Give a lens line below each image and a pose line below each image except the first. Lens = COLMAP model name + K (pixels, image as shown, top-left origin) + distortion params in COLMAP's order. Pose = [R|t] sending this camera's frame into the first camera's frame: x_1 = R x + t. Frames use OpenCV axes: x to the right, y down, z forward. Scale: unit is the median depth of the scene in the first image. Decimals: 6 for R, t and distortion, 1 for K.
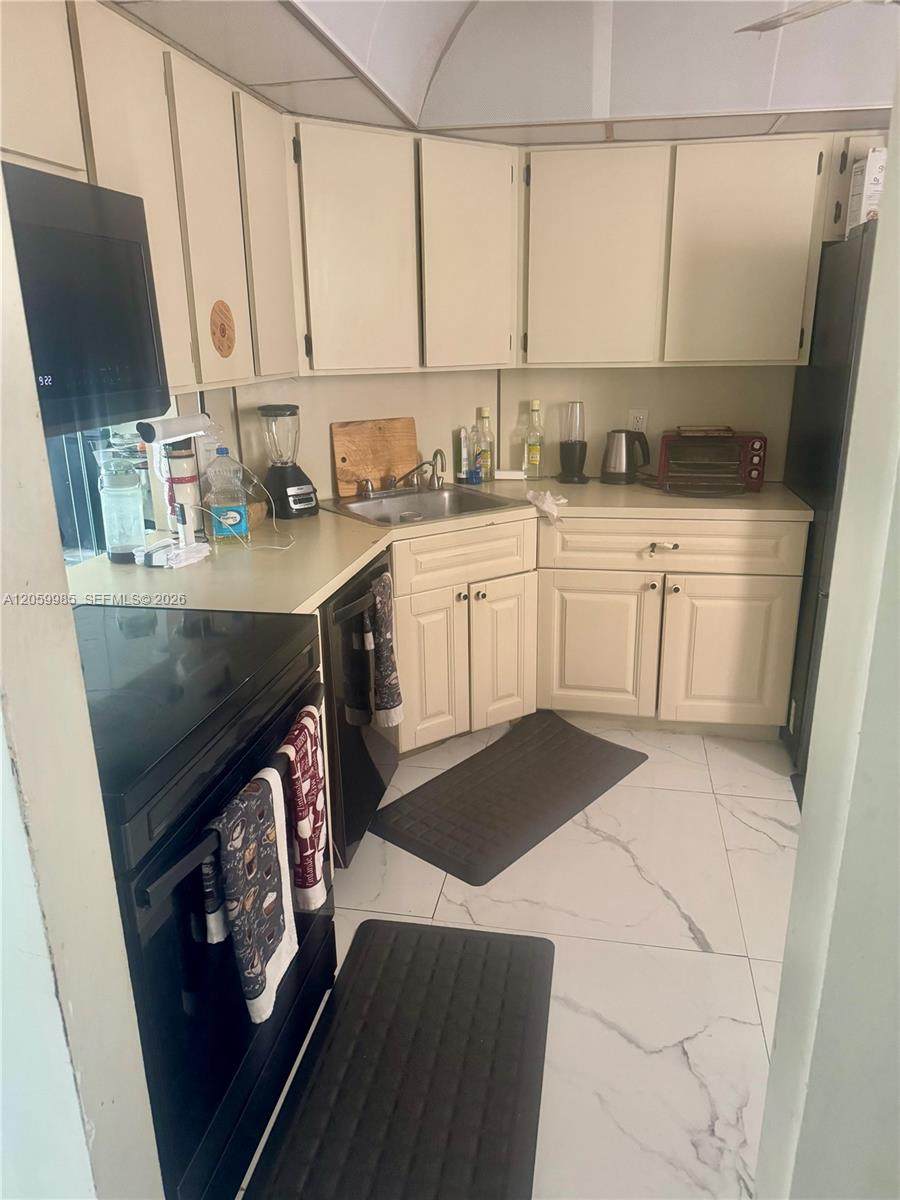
lens RADIAL K [[853.2, 0, 445.8], [0, 853.2, 599.8], [0, 0, 1]] dist [0.123839, -0.155555]
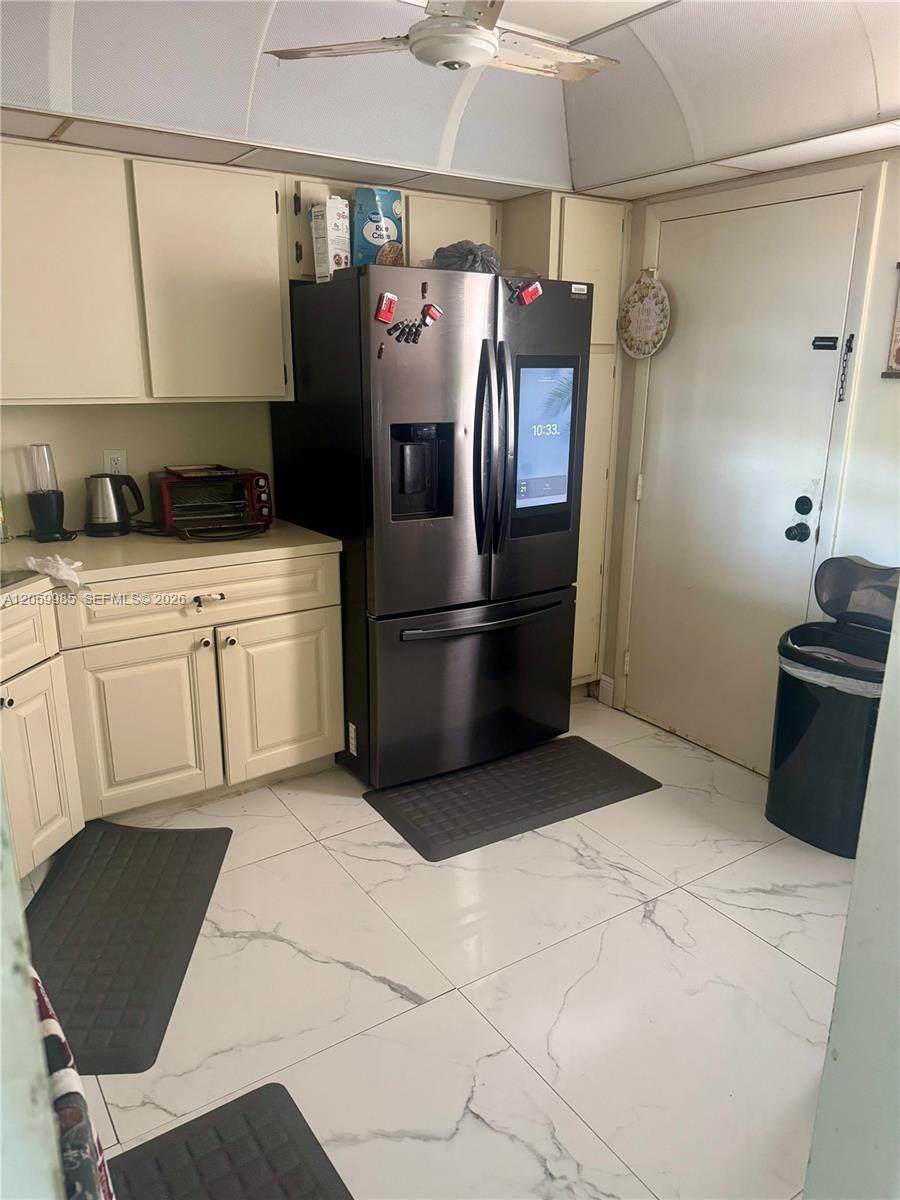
lens RADIAL K [[853.2, 0, 445.8], [0, 853.2, 599.8], [0, 0, 1]] dist [0.123839, -0.155555]
pose [[0.710811, -0.172481, 0.681907, -0.187812], [0.195318, 0.979743, 0.044219, -0.051379], [-0.675720, 0.101758, 0.730101, 0.165250]]
